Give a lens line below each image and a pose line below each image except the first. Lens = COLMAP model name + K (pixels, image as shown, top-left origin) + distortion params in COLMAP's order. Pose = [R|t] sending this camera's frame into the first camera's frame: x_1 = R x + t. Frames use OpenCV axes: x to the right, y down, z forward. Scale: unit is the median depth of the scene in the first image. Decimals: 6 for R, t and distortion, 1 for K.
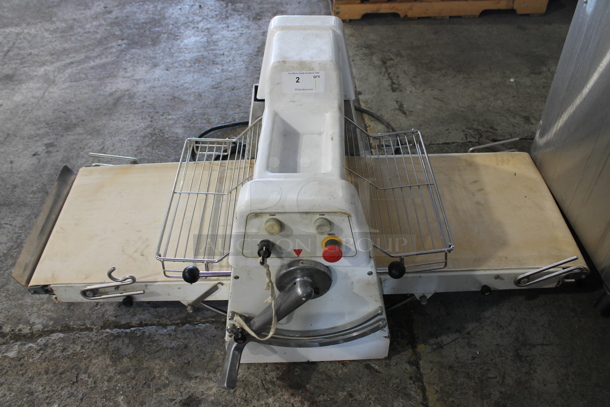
lens RADIAL K [[517.1, 0, 308.0], [0, 517.1, 203.2], [0, 0, 1]] dist [-0.160351, 0.131374]
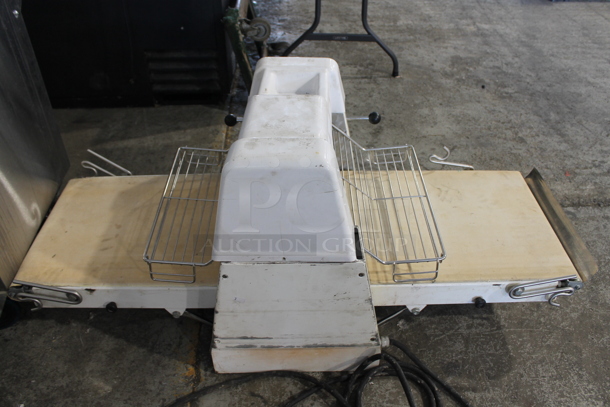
lens RADIAL K [[517.1, 0, 303.2], [0, 517.1, 199.5], [0, 0, 1]] dist [-0.160351, 0.131374]
pose [[-0.999181, 0.026457, 0.030604, -0.057792], [0.033744, 0.127785, 0.991228, -1.054792], [0.022314, 0.991449, -0.128573, 1.181623]]
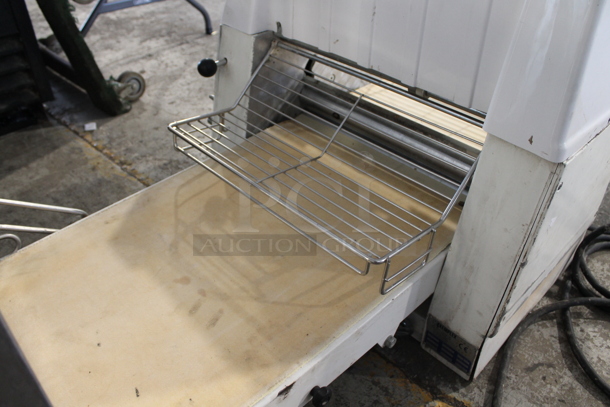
lens RADIAL K [[517.1, 0, 302.6], [0, 517.1, 203.5], [0, 0, 1]] dist [-0.160351, 0.131374]
pose [[-0.733389, 0.438733, -0.519282, 0.523200], [-0.450554, 0.258308, 0.854563, -0.553496], [0.509060, 0.860692, 0.008233, 1.080844]]
